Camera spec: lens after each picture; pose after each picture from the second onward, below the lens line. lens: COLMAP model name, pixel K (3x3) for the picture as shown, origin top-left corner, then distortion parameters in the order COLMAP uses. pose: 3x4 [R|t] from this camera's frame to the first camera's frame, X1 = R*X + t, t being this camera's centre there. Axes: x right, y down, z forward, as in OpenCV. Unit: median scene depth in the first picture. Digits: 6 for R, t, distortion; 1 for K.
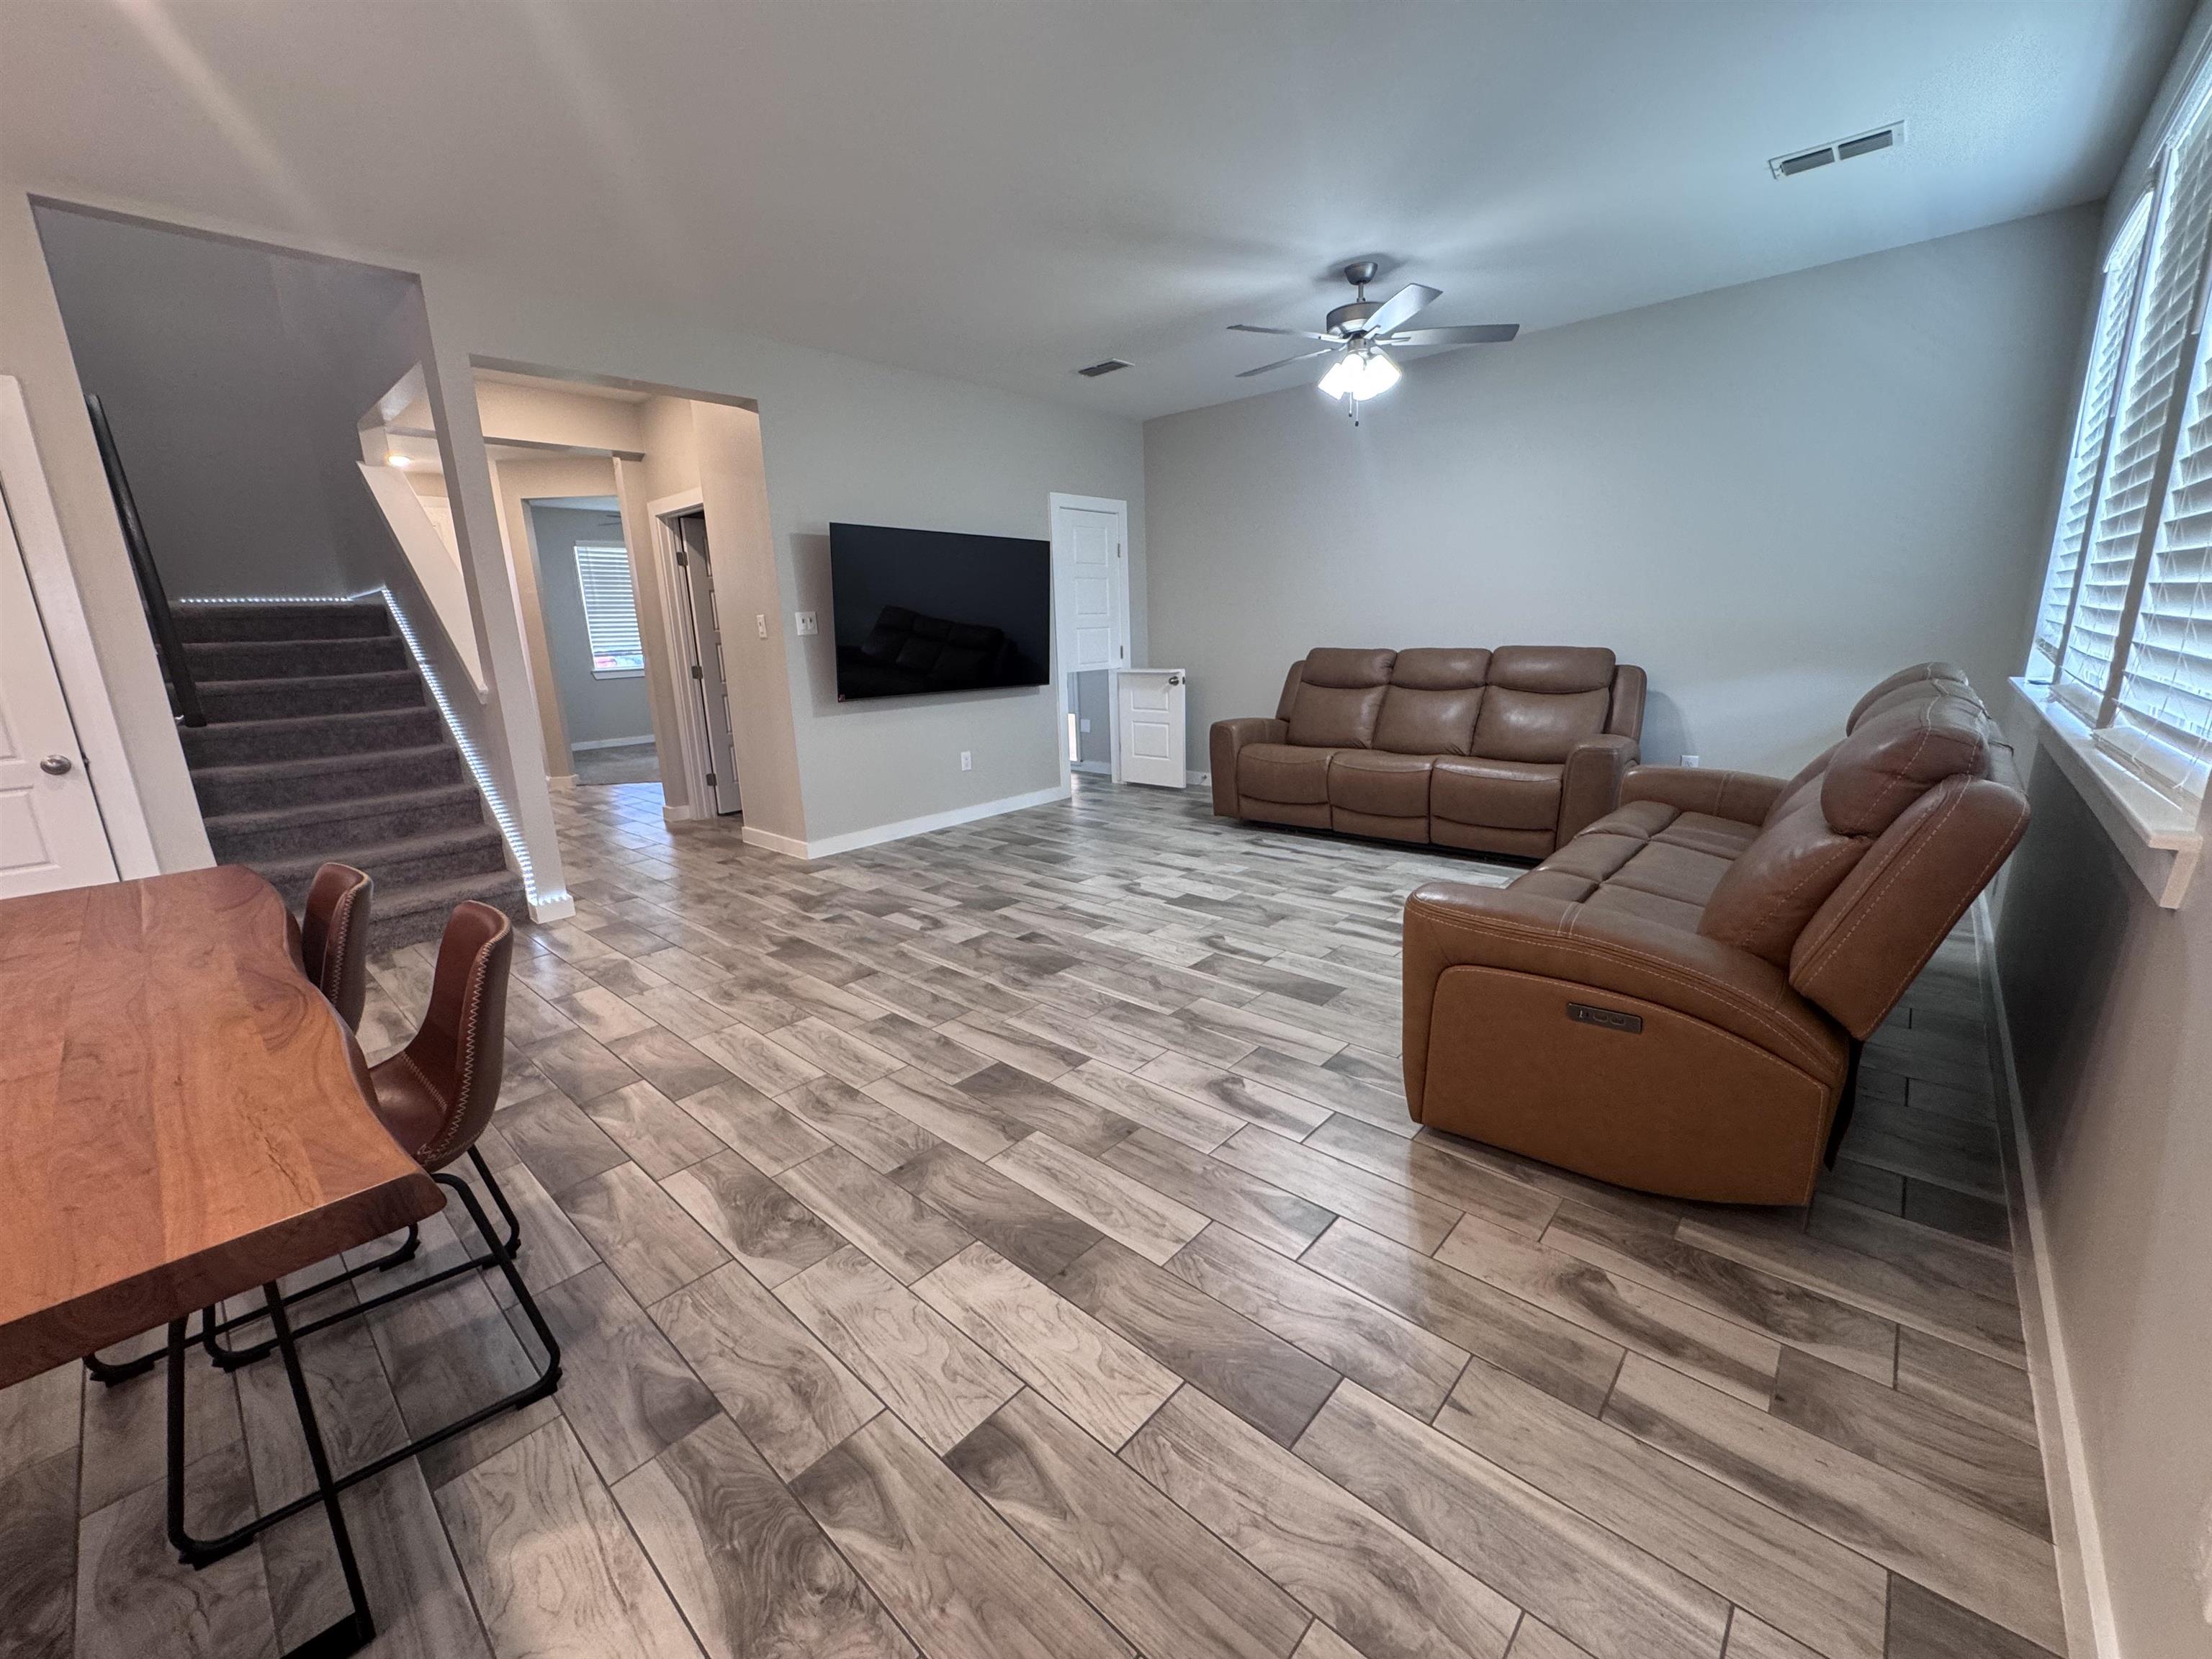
lens RADIAL K [[884.5, 0, 1102.5], [0, 884.5, 834.2], [0, 0, 1]] dist [-0.003306, -0.000025]
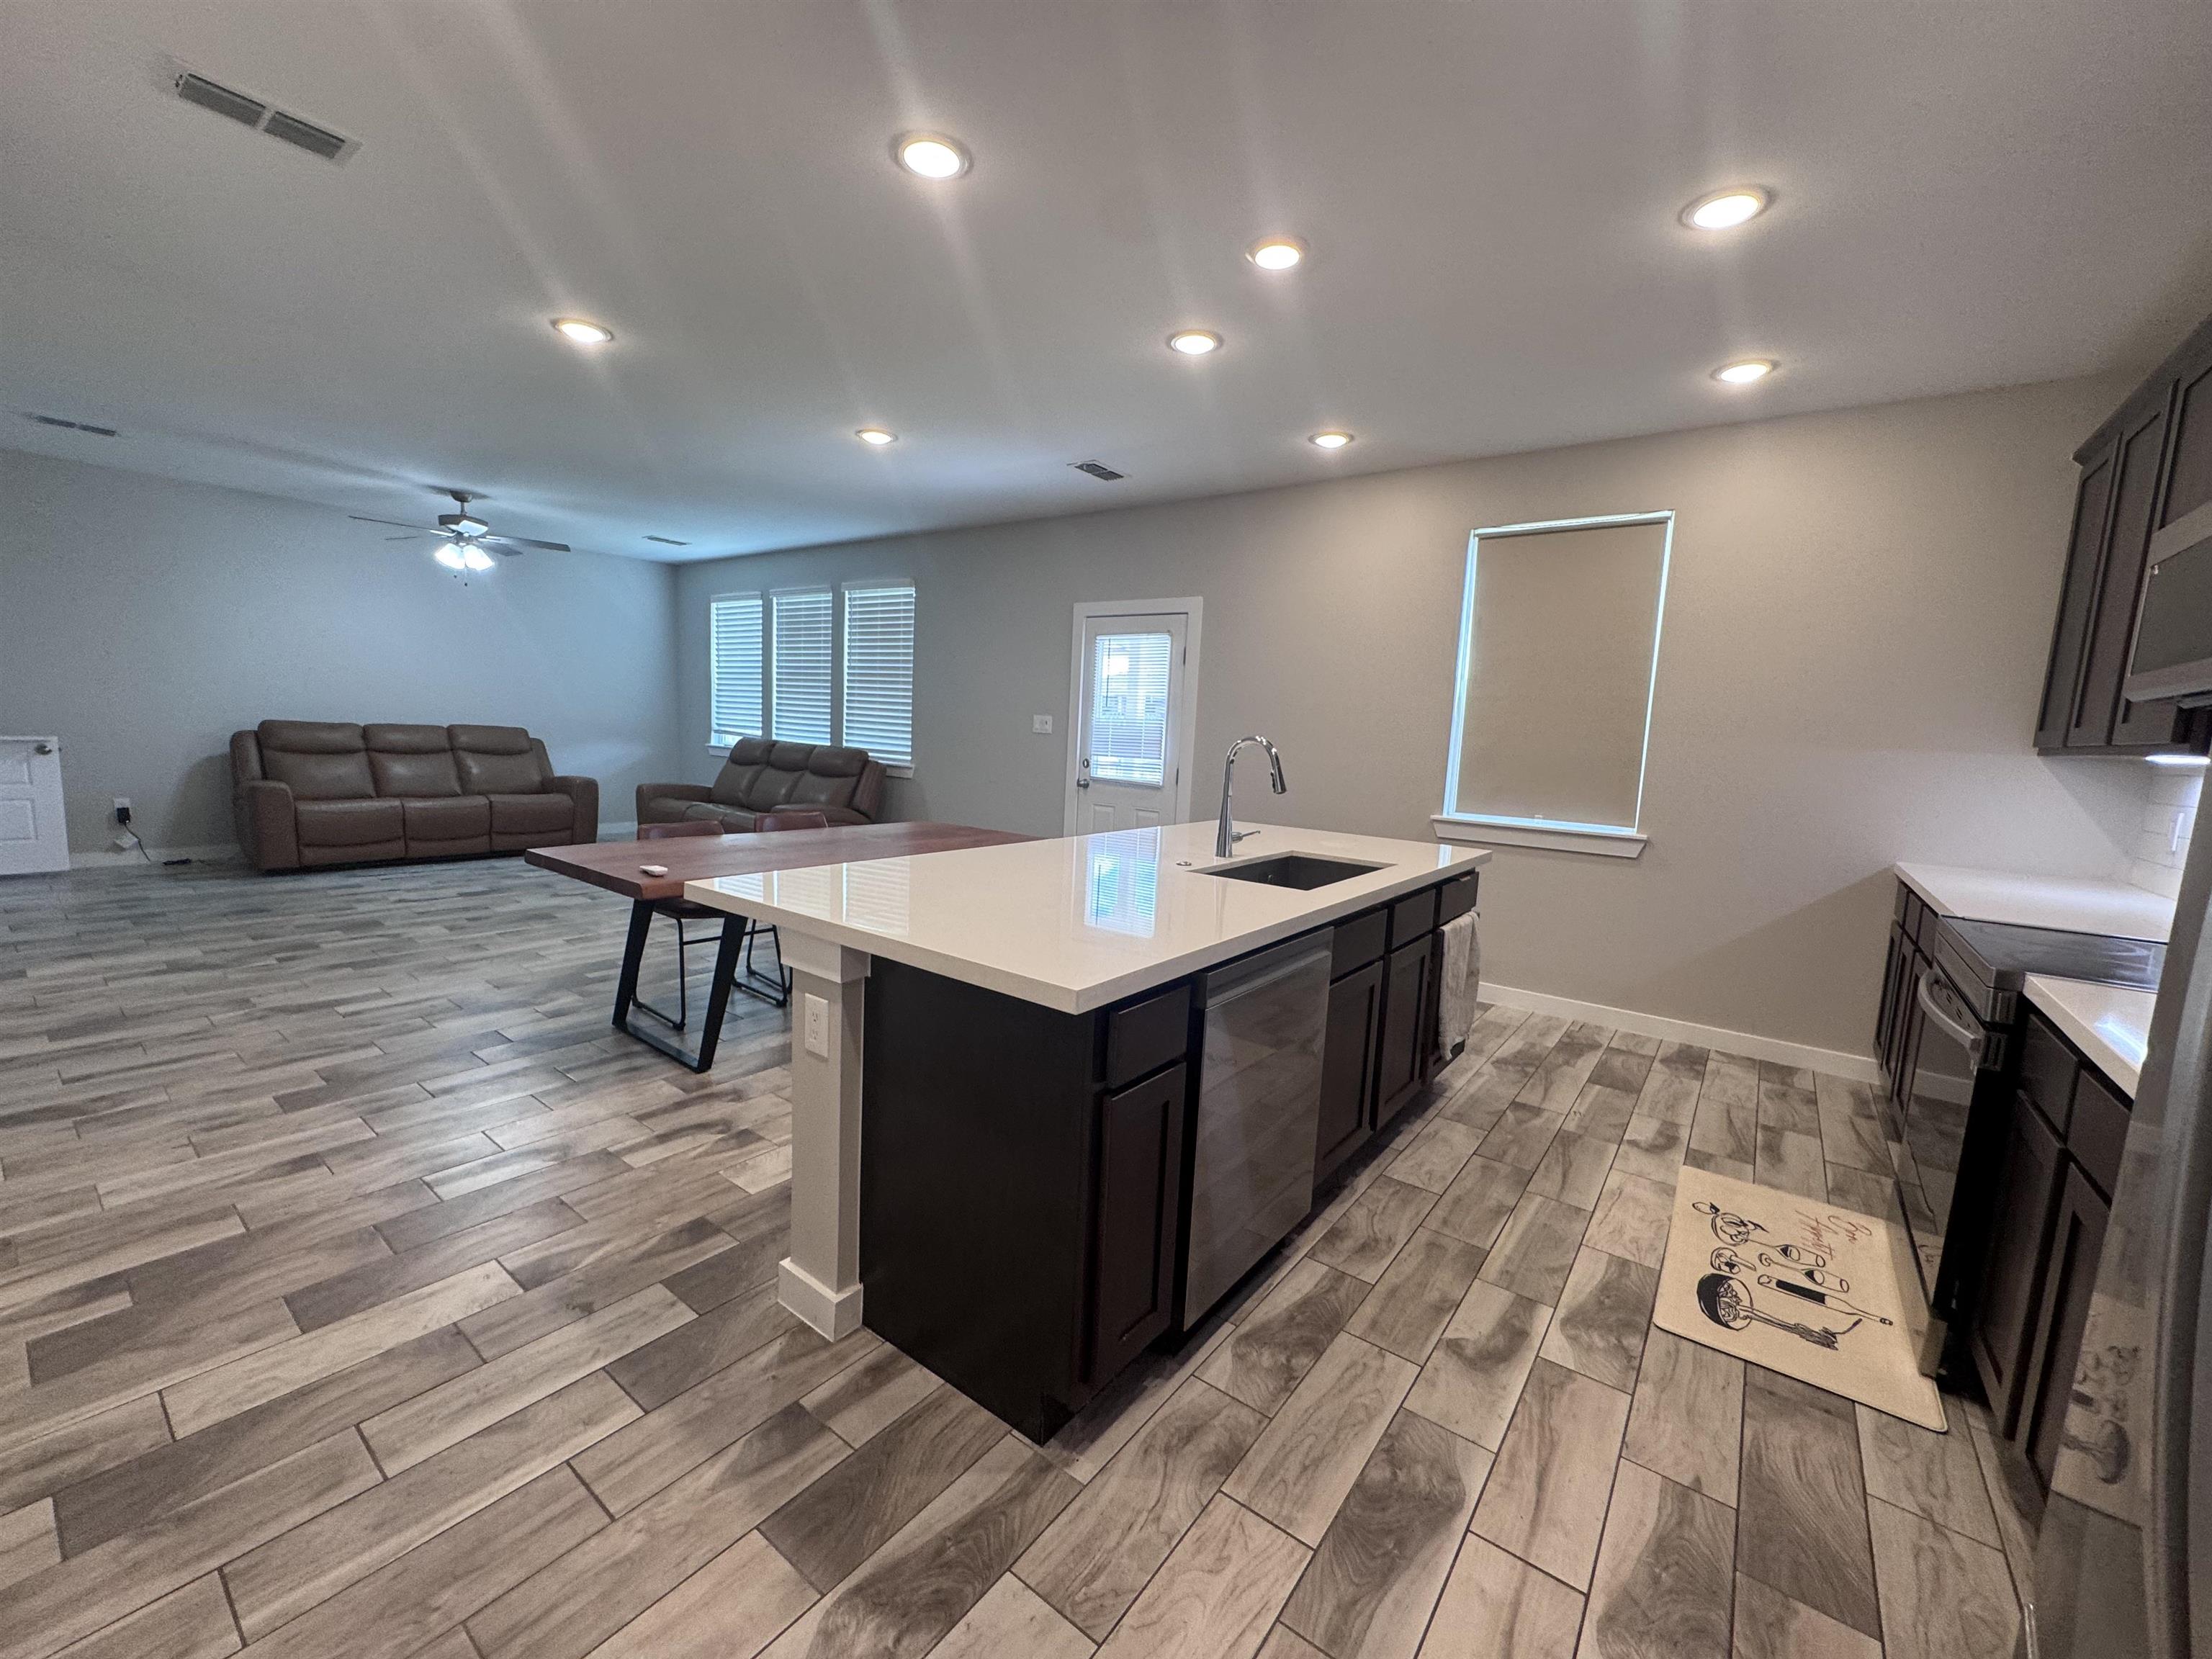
lens RADIAL K [[884.5, 0, 1102.5], [0, 884.5, 834.2], [0, 0, 1]] dist [-0.003306, -0.000025]
pose [[-0.088507, -0.092749, 0.991748, -1.463537], [0.187811, 0.976243, 0.108060, 0.017900], [-0.978209, 0.195825, -0.068985, 0.078033]]
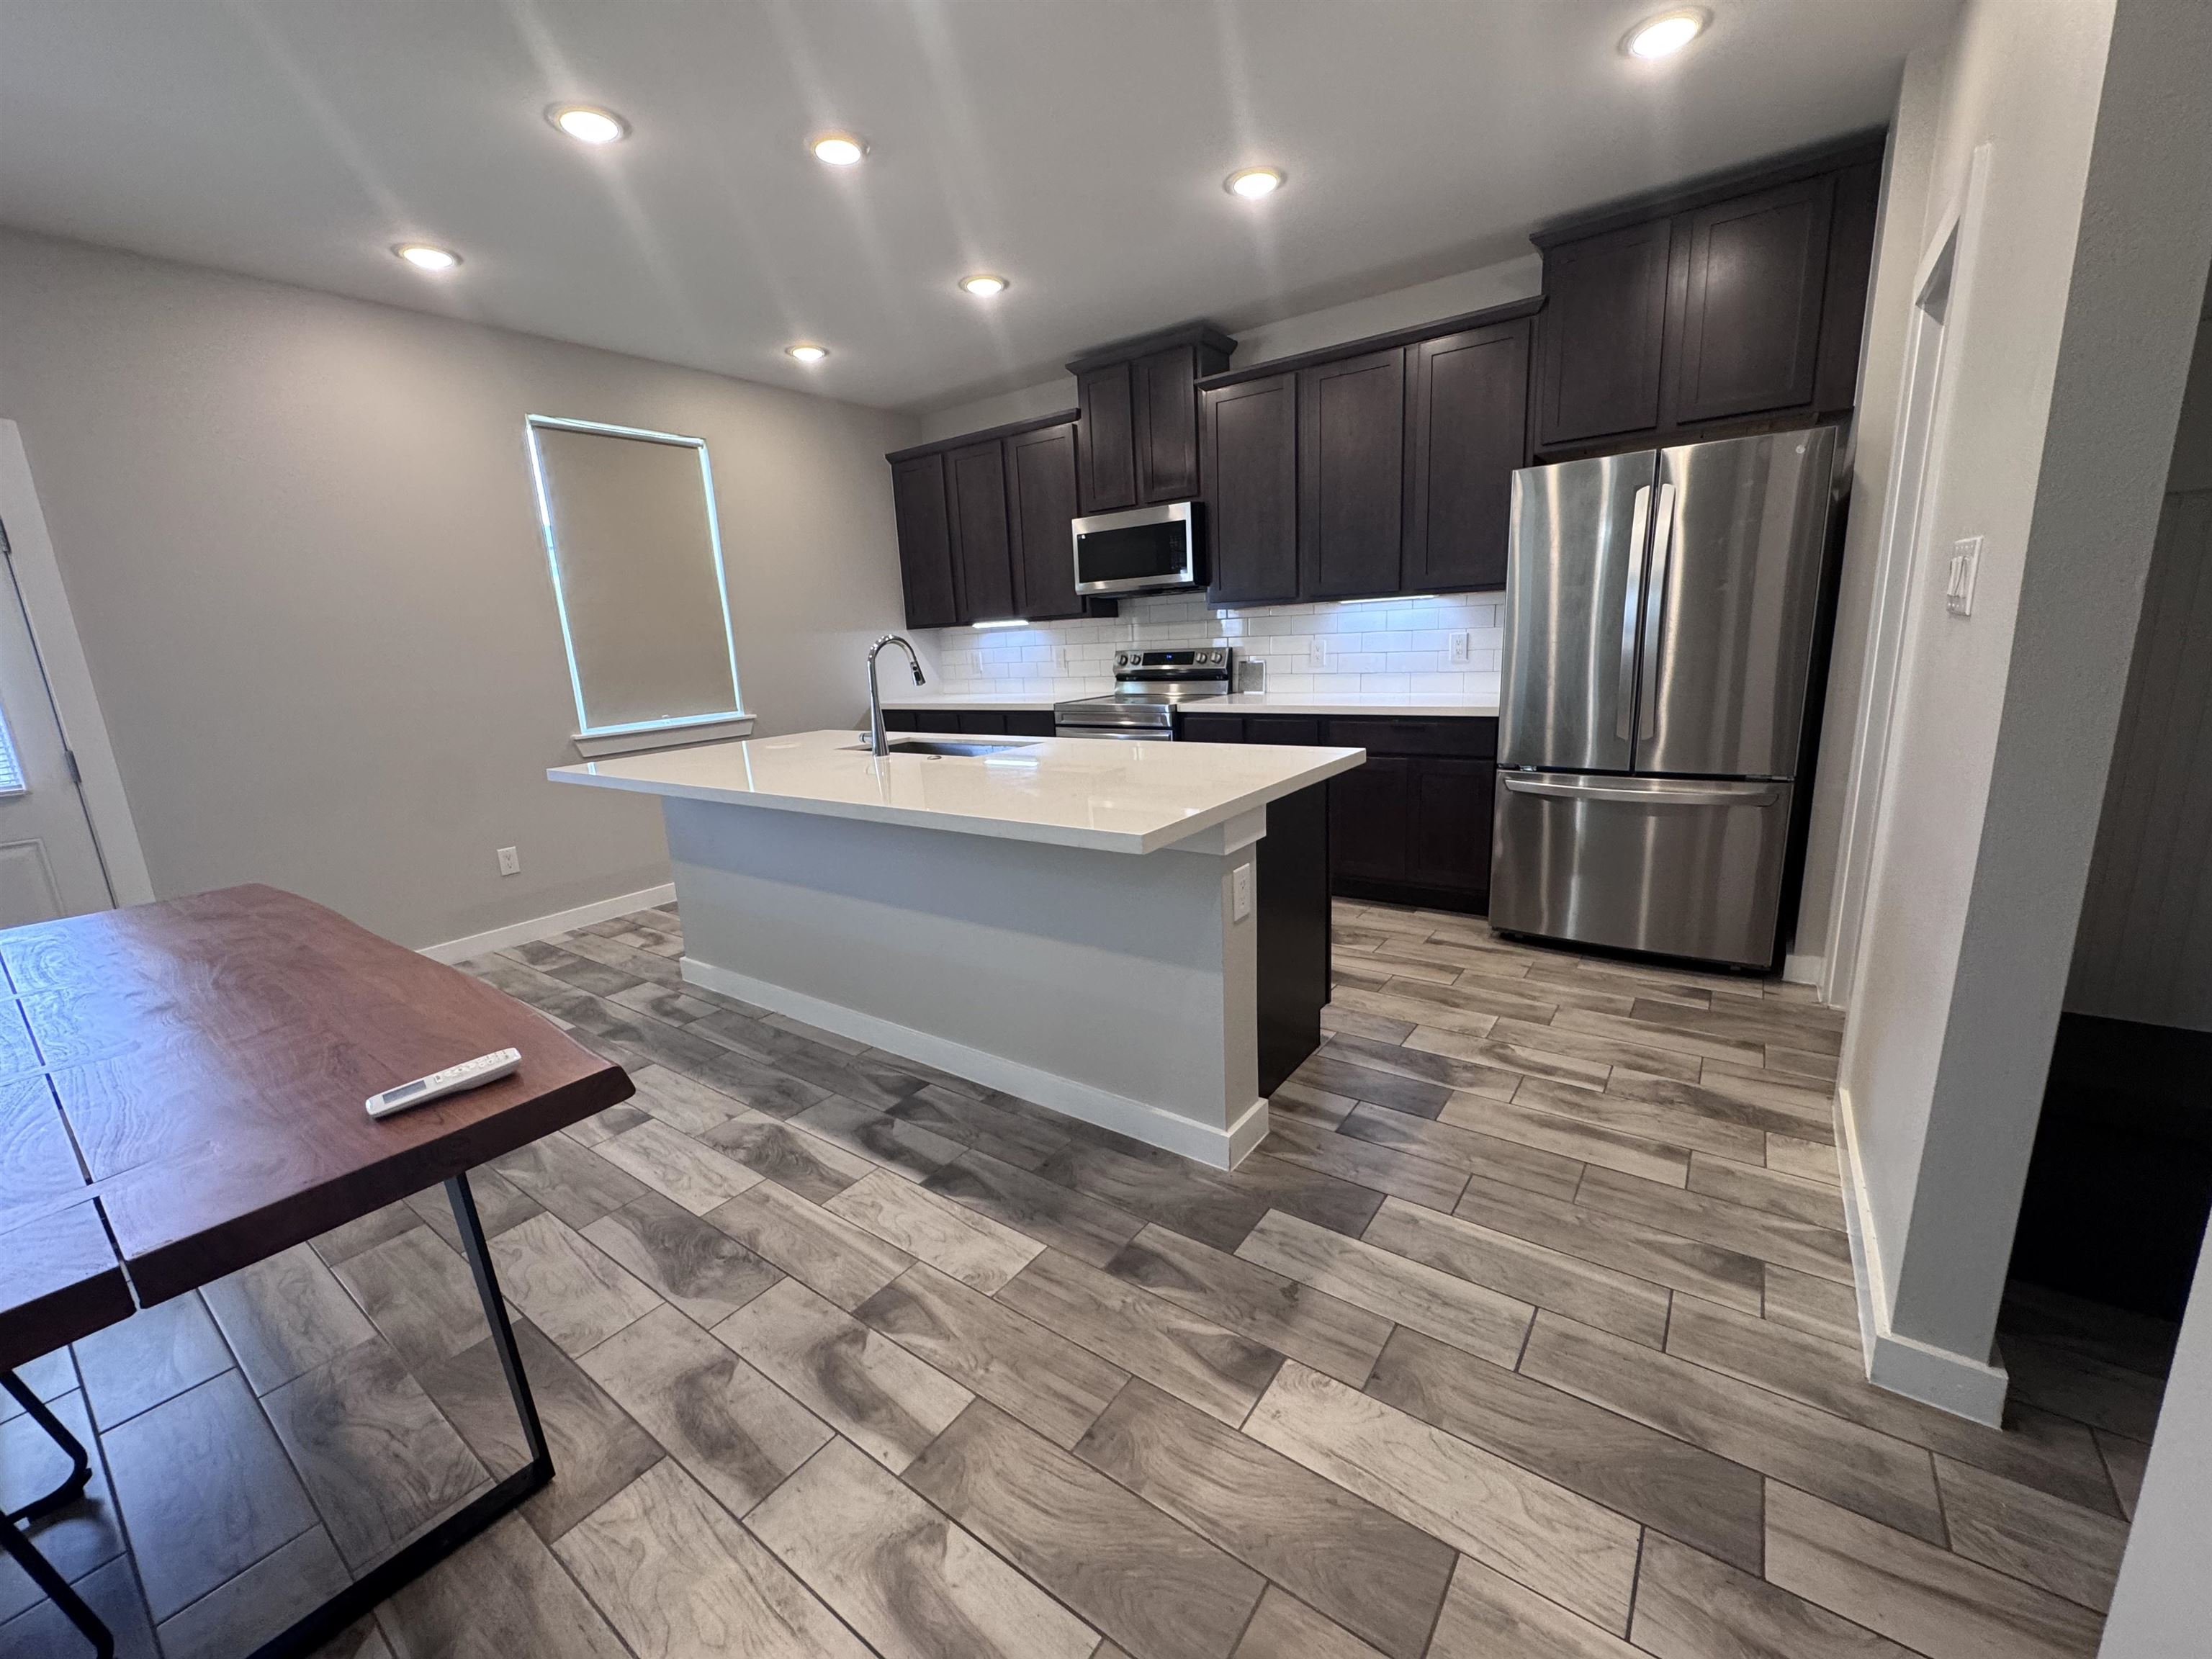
lens RADIAL K [[884.5, 0, 1102.5], [0, 884.5, 834.2], [0, 0, 1]] dist [-0.003306, -0.000025]
pose [[-0.990350, 0.107415, -0.087574, -0.864379], [0.057988, 0.895085, 0.442108, -0.131204], [0.125876, 0.432764, -0.892676, 0.663611]]
